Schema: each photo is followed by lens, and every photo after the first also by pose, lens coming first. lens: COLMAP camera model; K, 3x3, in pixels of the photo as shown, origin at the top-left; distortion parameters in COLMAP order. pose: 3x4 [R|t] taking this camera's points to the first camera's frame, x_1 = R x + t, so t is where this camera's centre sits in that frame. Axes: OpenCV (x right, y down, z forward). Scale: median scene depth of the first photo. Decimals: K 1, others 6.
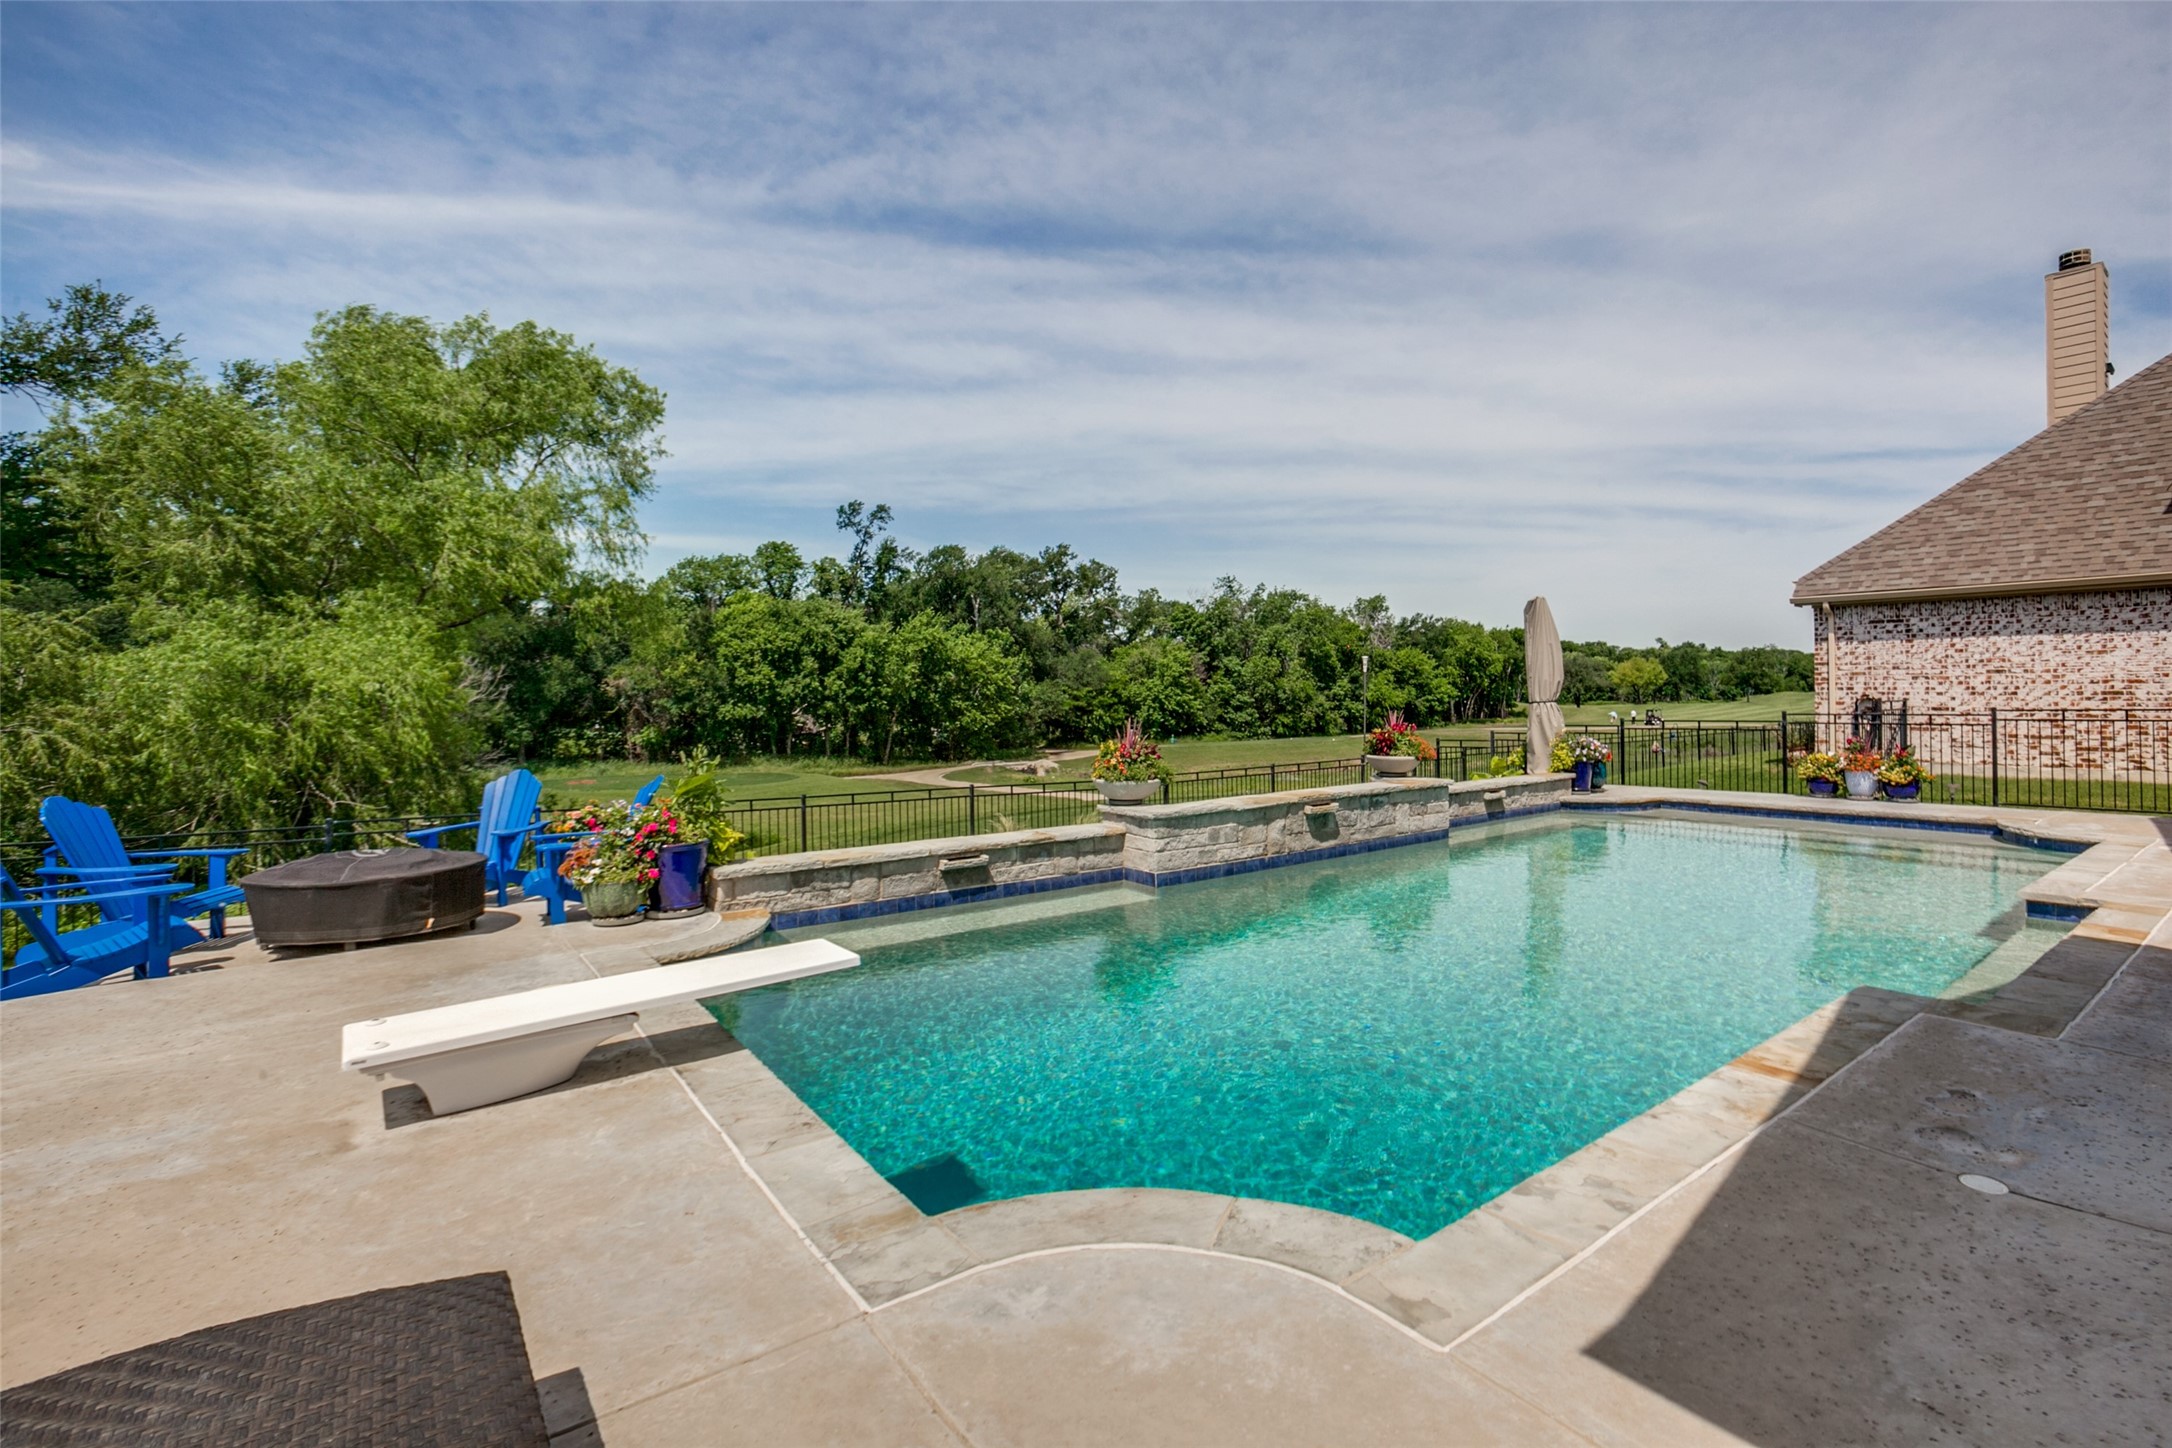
lens RADIAL K [[986.4, 0, 1126.2], [0, 986.4, 702.3], [0, 0, 1]] dist [-0.068469, 0.034291]
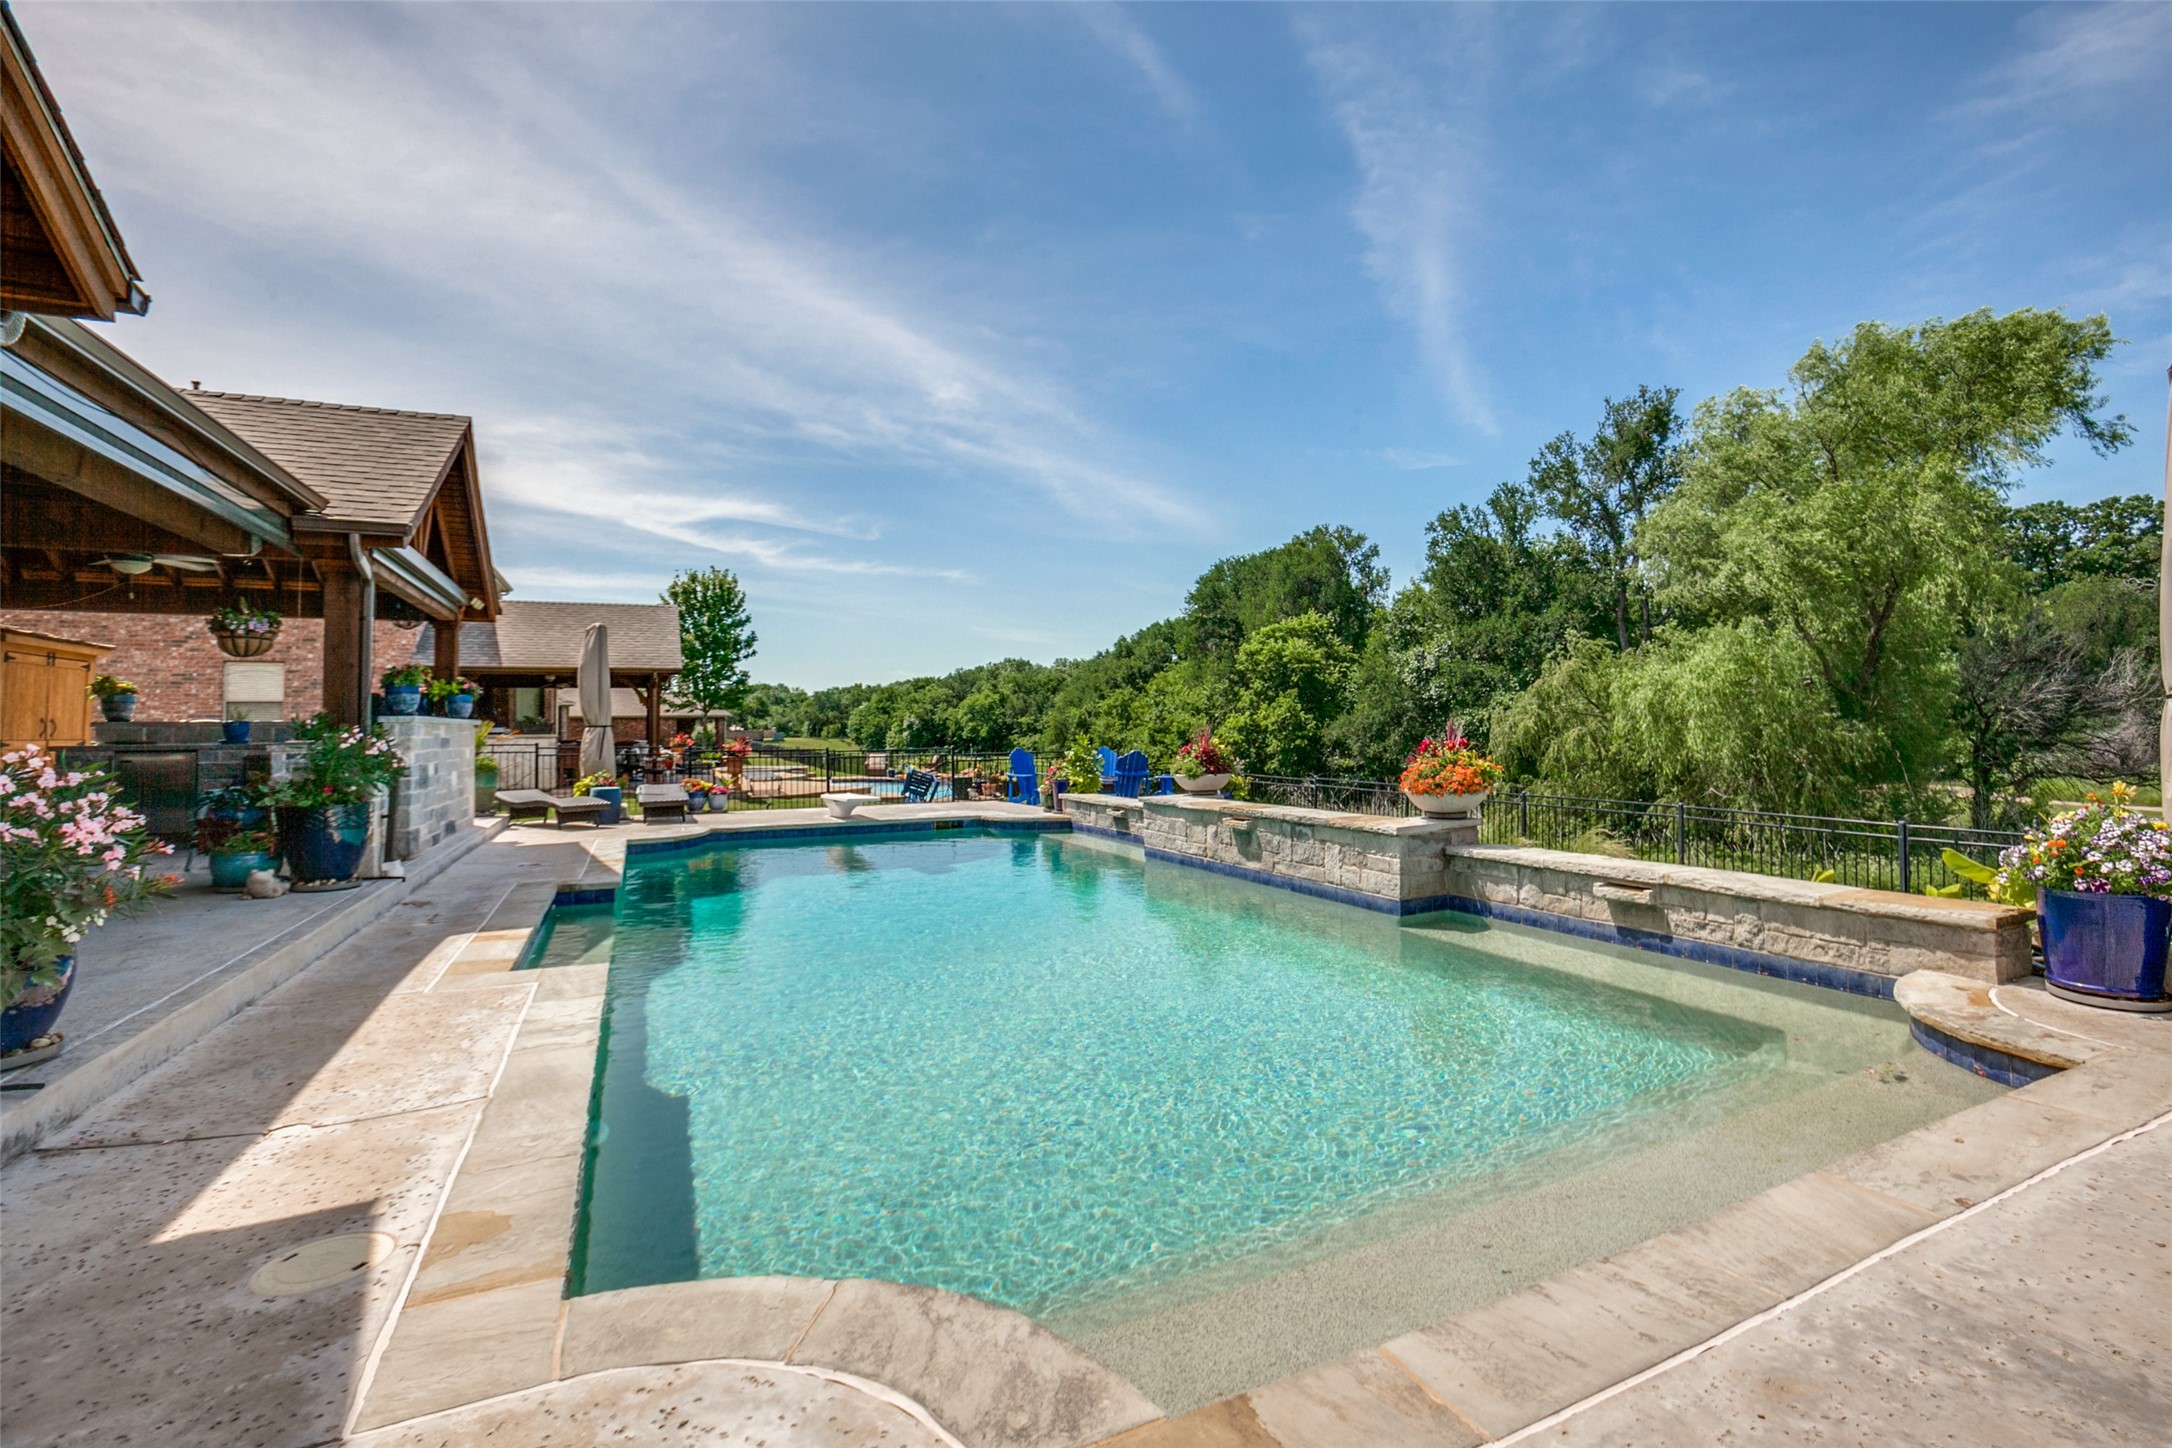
lens RADIAL K [[986.4, 0, 1126.2], [0, 986.4, 702.3], [0, 0, 1]] dist [-0.068469, 0.034291]
pose [[-0.198762, -0.015216, -0.979930, 0.177537], [0.009540, 0.999802, -0.017459, 0.001934], [0.980001, -0.012818, -0.198578, 0.172497]]
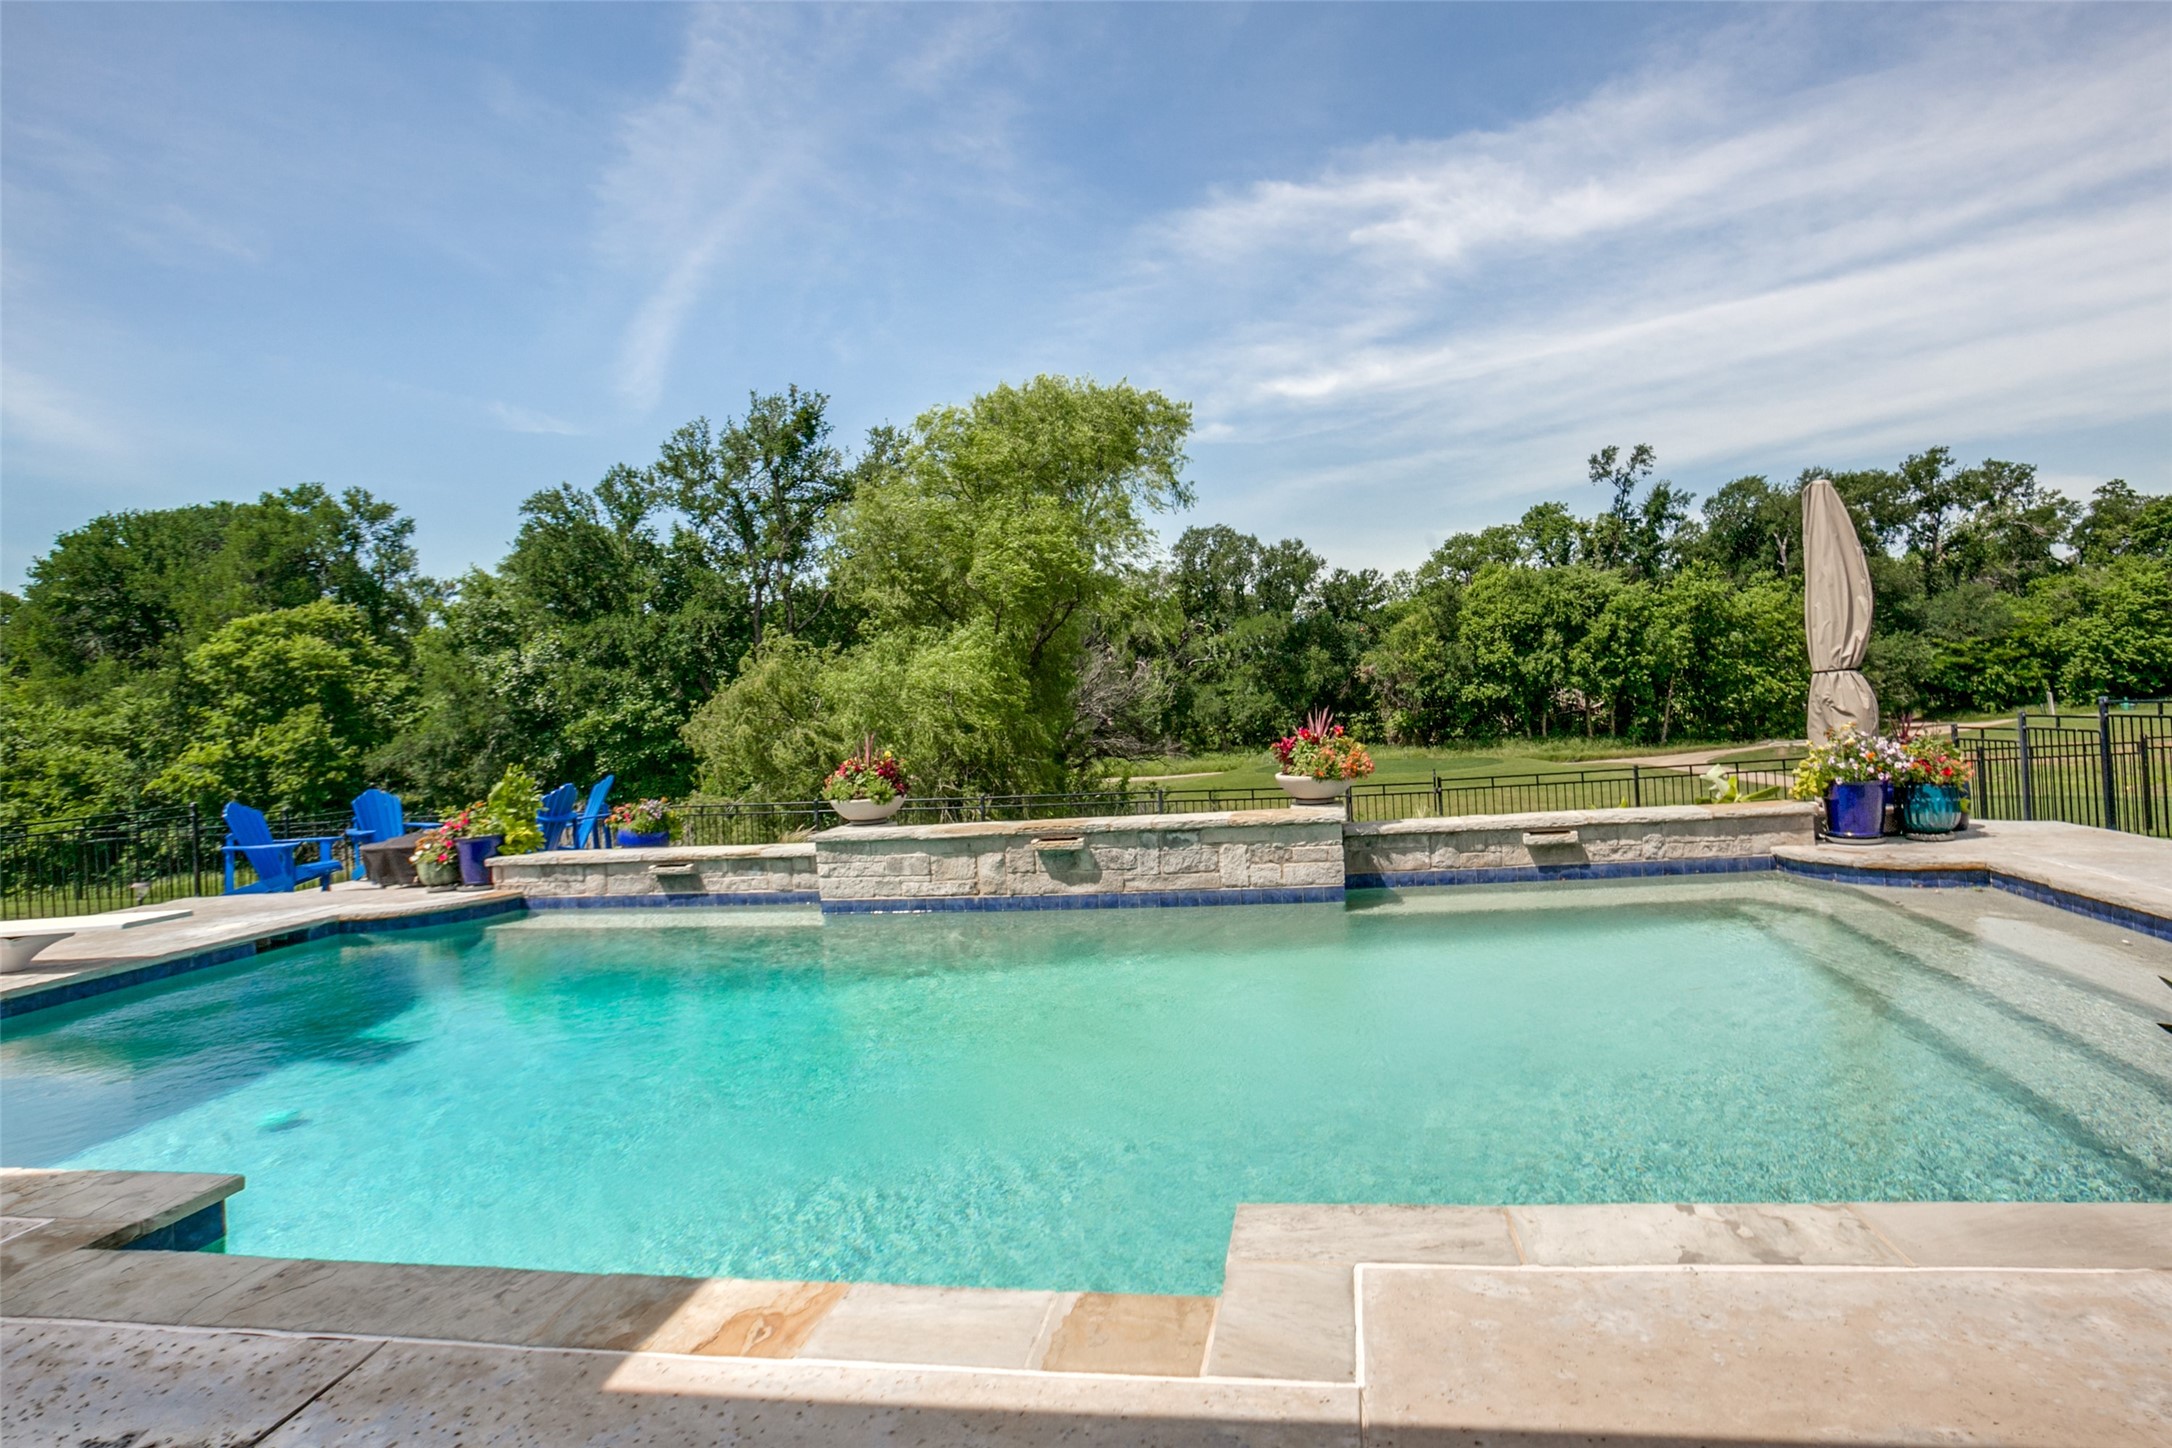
lens RADIAL K [[1038.9, 0, 1168.5], [0, 1038.9, 708.9], [0, 0, 1]] dist [-0.079477, 0.041967]
pose [[0.679402, -0.026178, -0.733299, 0.136109], [0.050221, 0.998679, 0.010878, -0.000068], [0.732046, -0.044217, 0.679819, 0.082744]]
